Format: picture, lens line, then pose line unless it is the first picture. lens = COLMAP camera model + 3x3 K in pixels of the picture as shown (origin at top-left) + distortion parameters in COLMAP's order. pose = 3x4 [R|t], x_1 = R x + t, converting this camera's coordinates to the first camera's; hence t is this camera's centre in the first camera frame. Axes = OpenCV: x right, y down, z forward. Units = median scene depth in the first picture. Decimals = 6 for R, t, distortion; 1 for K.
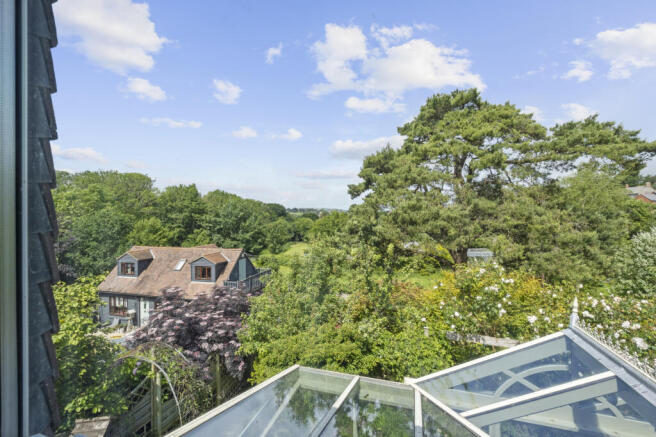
lens RADIAL K [[275.9, 0, 323.2], [0, 275.9, 216.1], [0, 0, 1]] dist [0.000829, -0.000118]
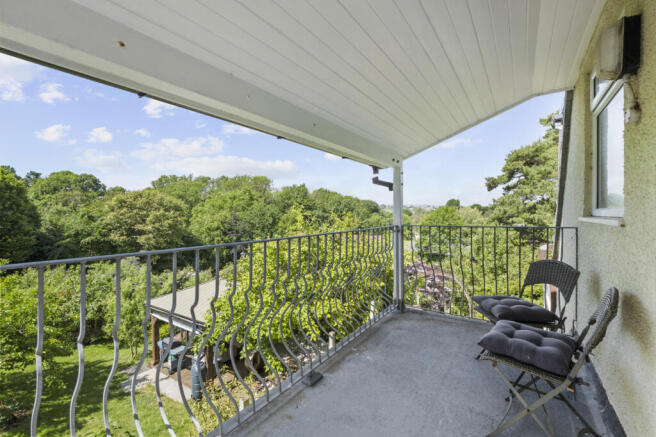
lens RADIAL K [[275.9, 0, 323.2], [0, 275.9, 216.1], [0, 0, 1]] dist [0.000829, -0.000118]
pose [[0.951884, -0.002075, -0.306451, -0.096615], [0.005854, 0.999918, 0.011410, 0.010108], [0.306402, -0.012655, 0.951818, -0.115726]]
